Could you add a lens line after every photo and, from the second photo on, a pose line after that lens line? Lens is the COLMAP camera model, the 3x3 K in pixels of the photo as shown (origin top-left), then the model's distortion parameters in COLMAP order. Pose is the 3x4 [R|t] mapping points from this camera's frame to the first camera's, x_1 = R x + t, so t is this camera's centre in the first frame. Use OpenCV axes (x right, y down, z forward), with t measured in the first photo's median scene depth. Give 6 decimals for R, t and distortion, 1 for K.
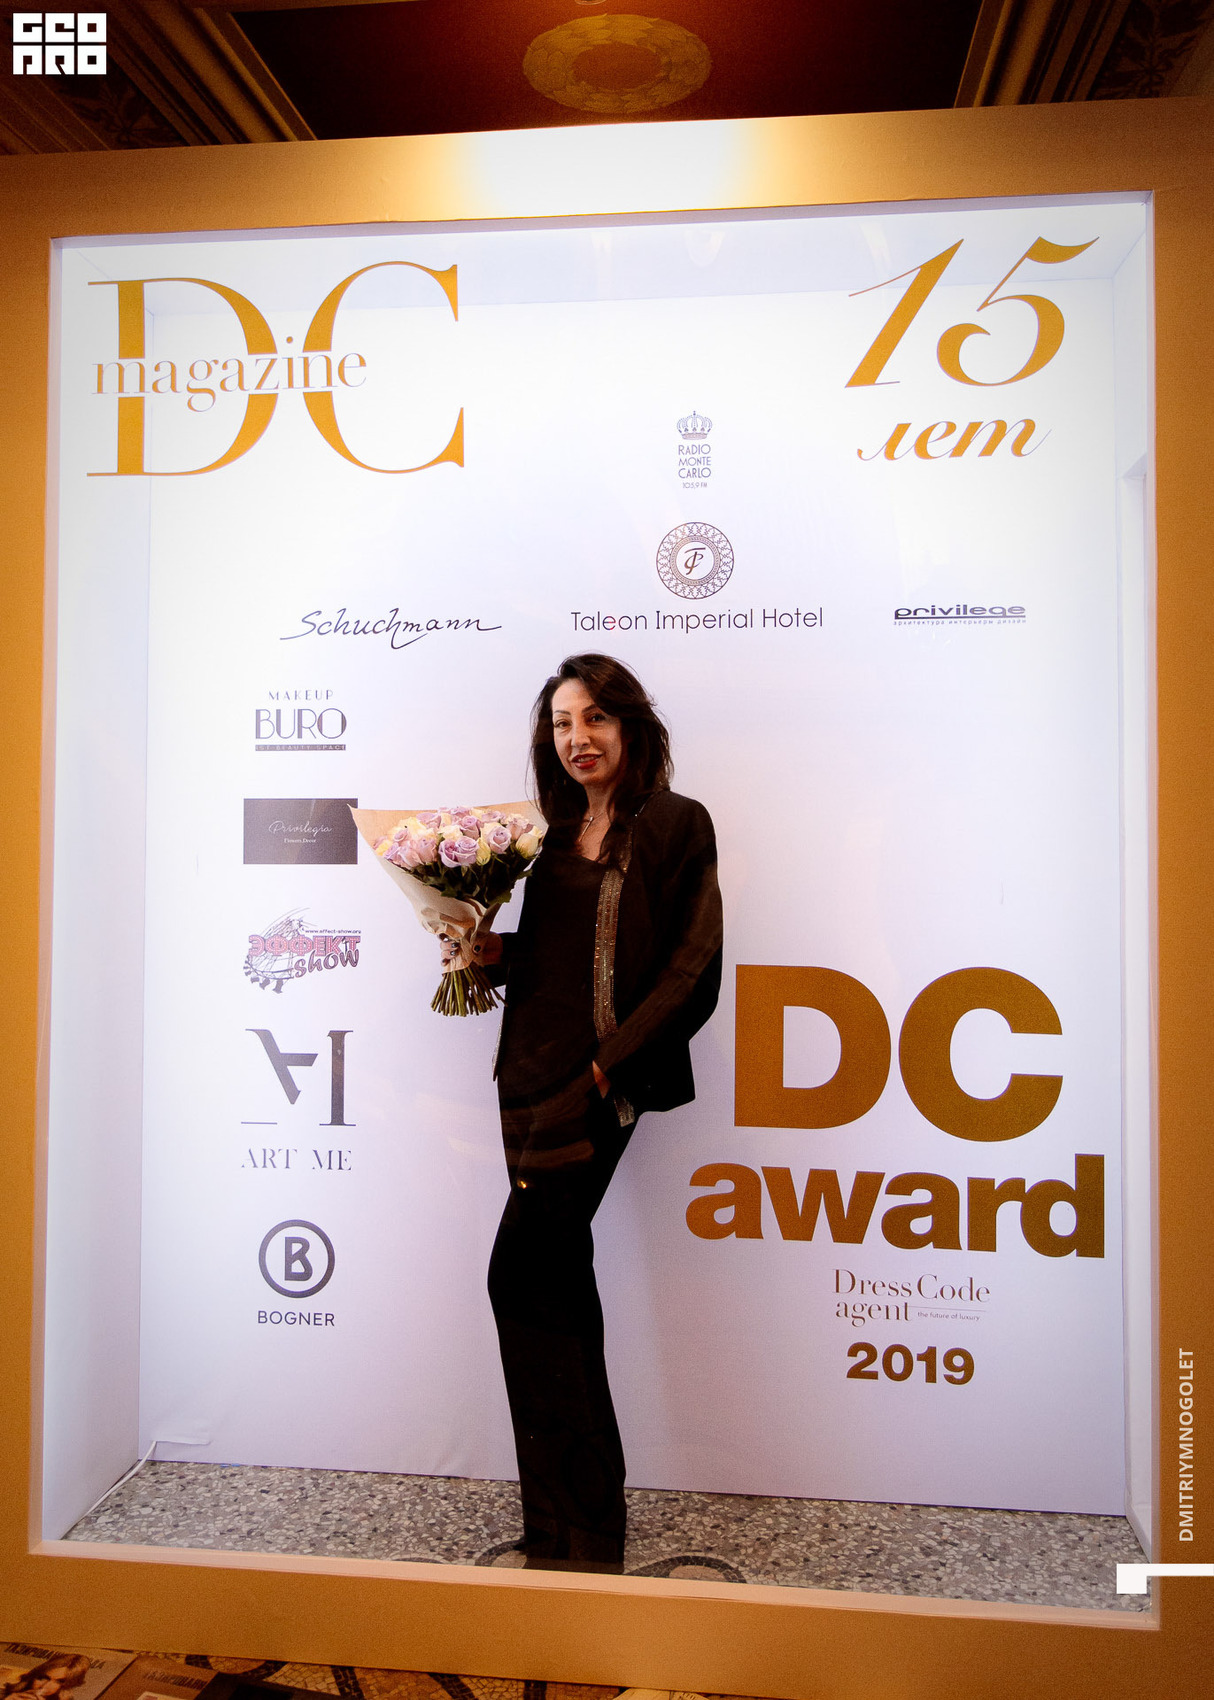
lens RADIAL K [[1468.3, 0, 582.0], [0, 1468.3, 776.4], [0, 0, 1]] dist [-0.002496, 0.000982]
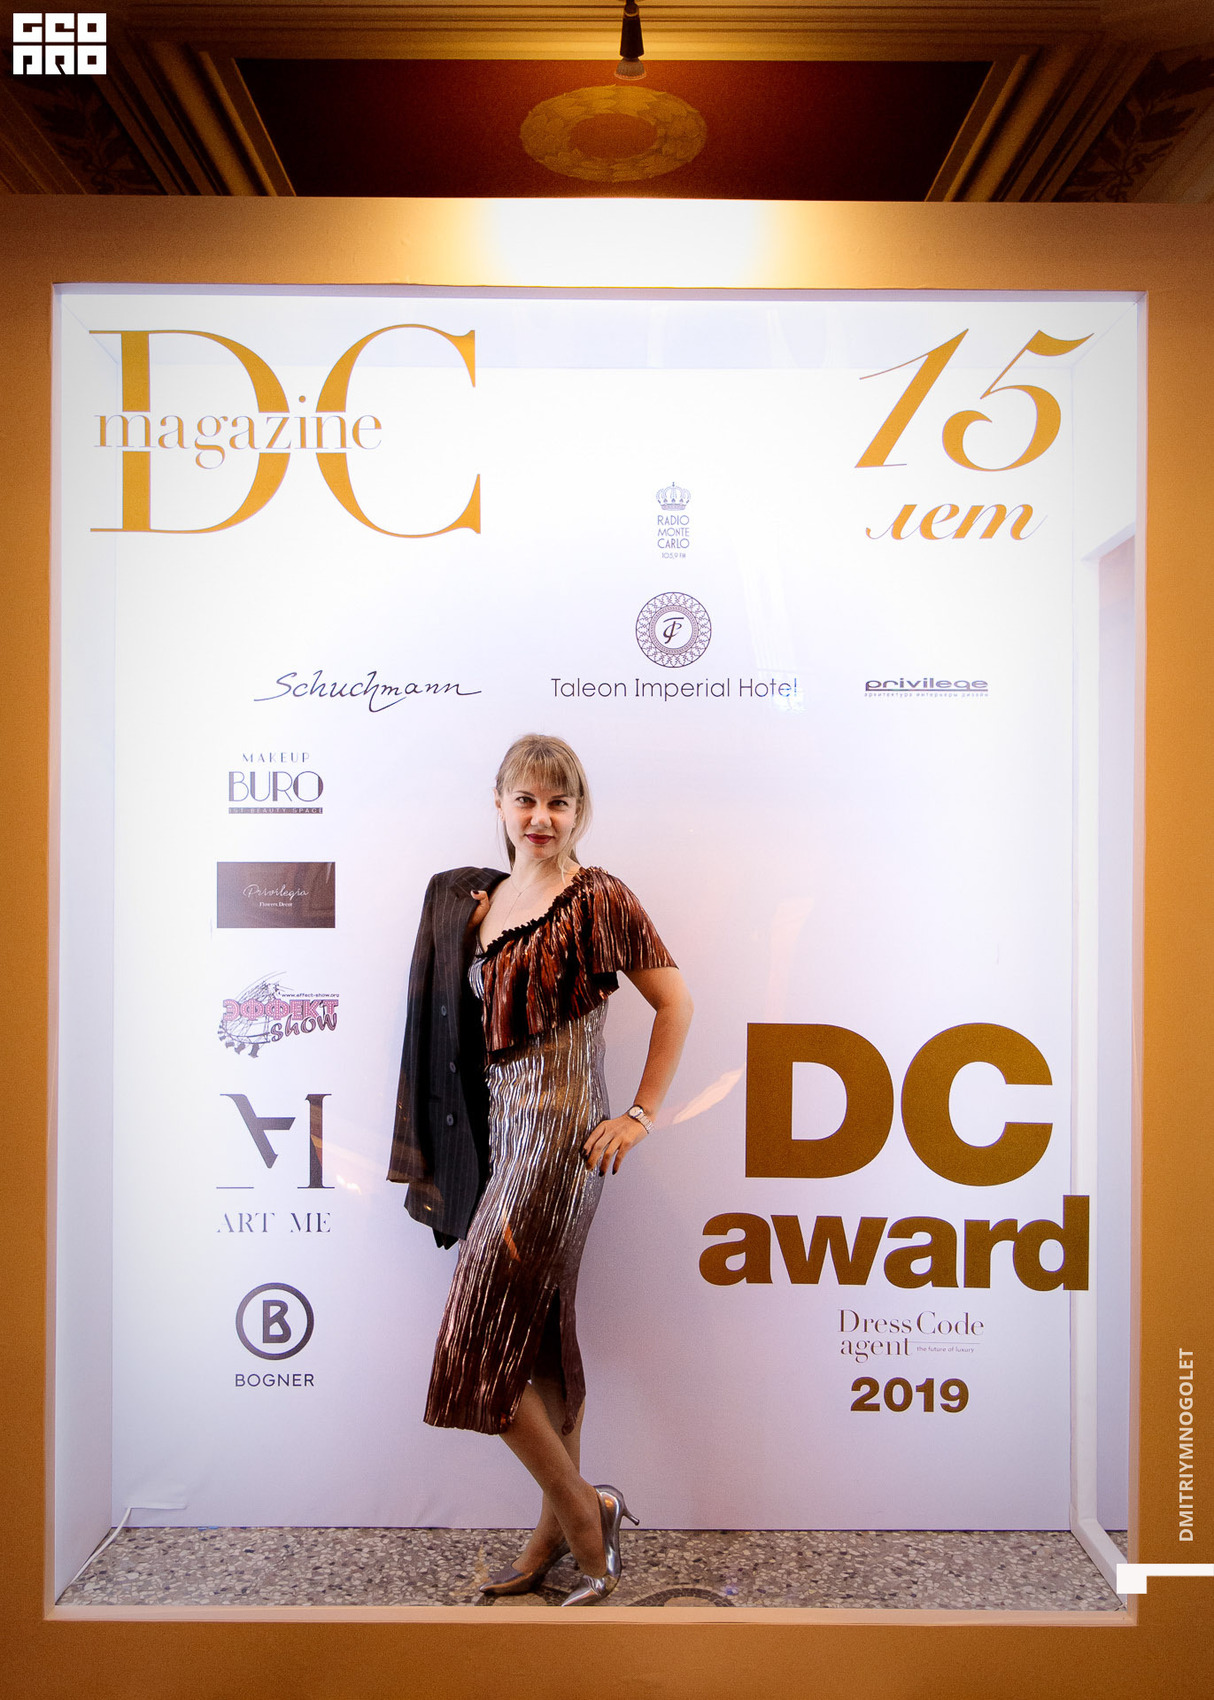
lens RADIAL K [[1486.5, 0, 577.4], [0, 1486.5, 884.5], [0, 0, 1]] dist [-0.003823, -0.000069]
pose [[0.992784, 0.000850, 0.119914, -0.122847], [-0.004519, 0.999530, 0.030330, -0.001247], [-0.119831, -0.030653, 0.992321, -0.024370]]
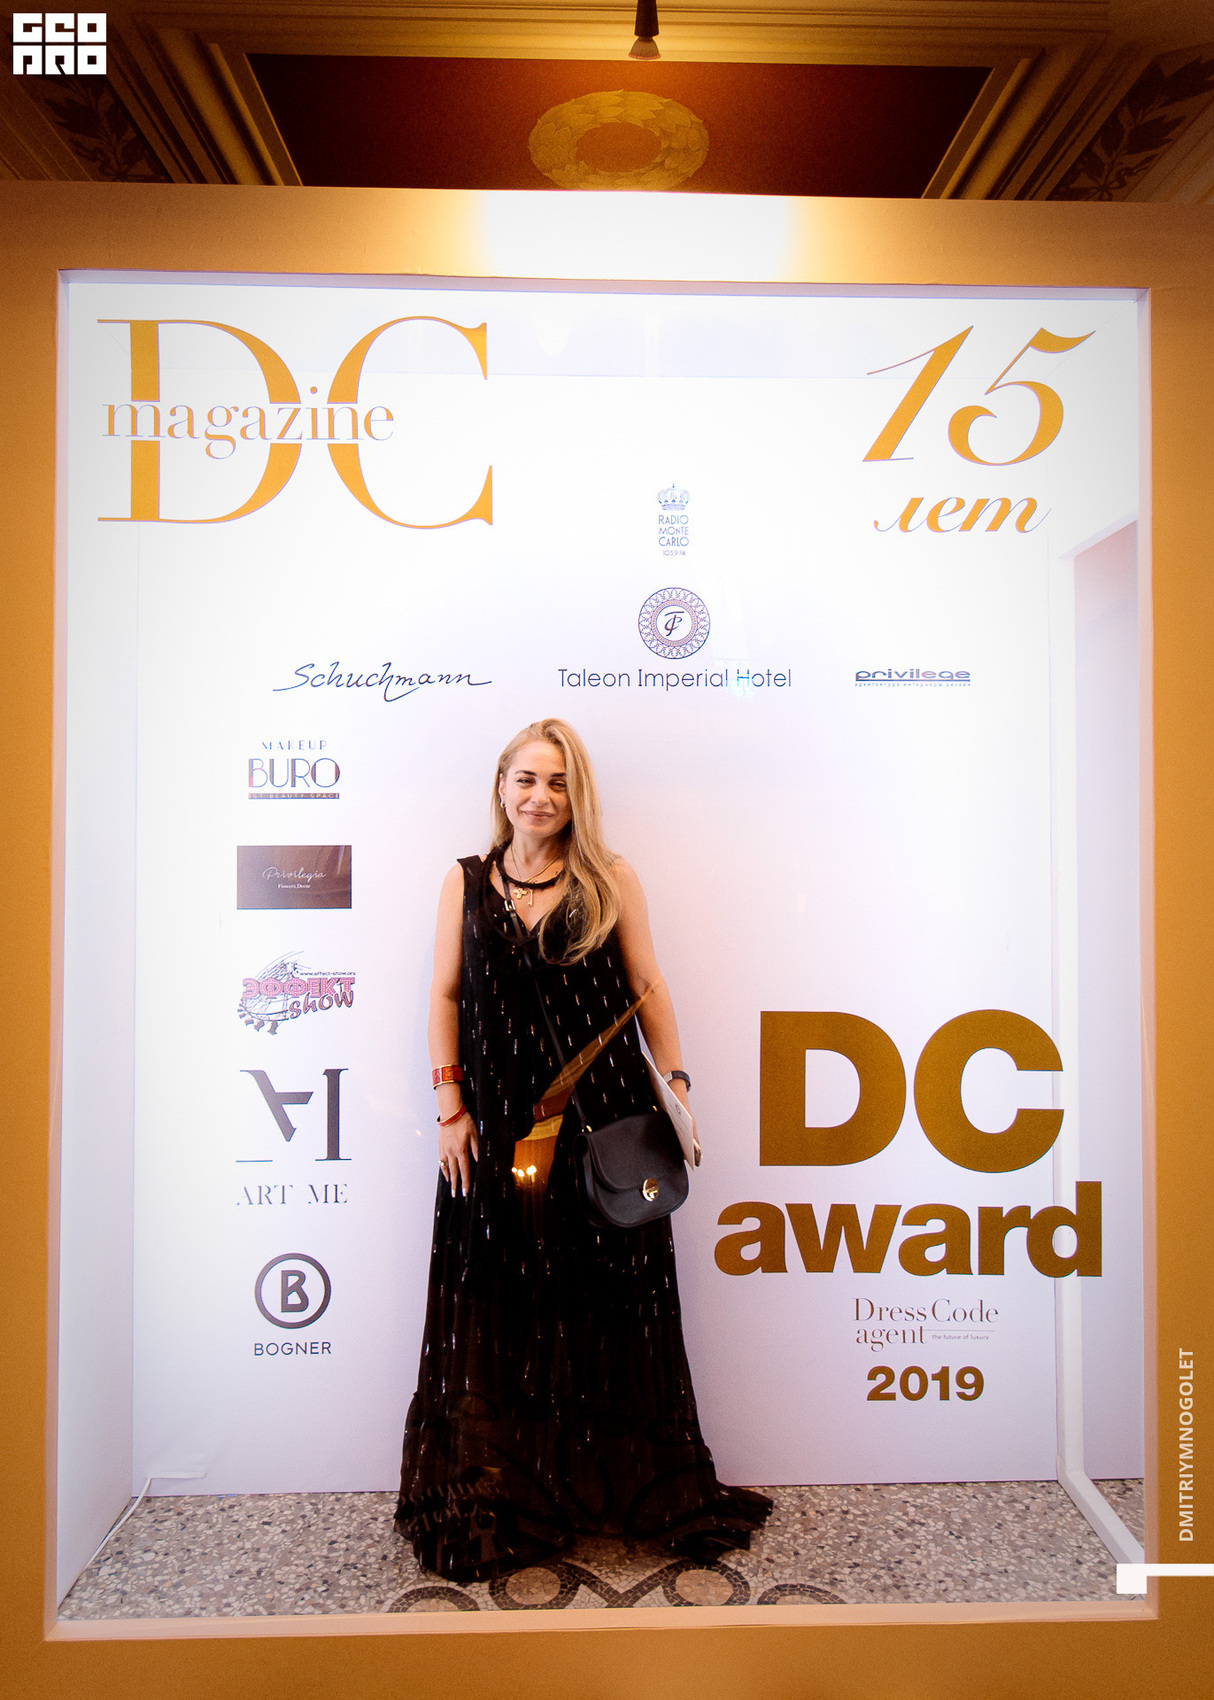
lens RADIAL K [[1186.9, 0, 597.6], [0, 1186.9, 813.1], [0, 0, 1]] dist [0.005769, -0.004660]
pose [[0.988639, -0.001042, 0.150304, -0.118964], [-0.000785, 0.999926, 0.012099, -0.020112], [-0.150306, -0.012080, 0.988566, 0.159826]]
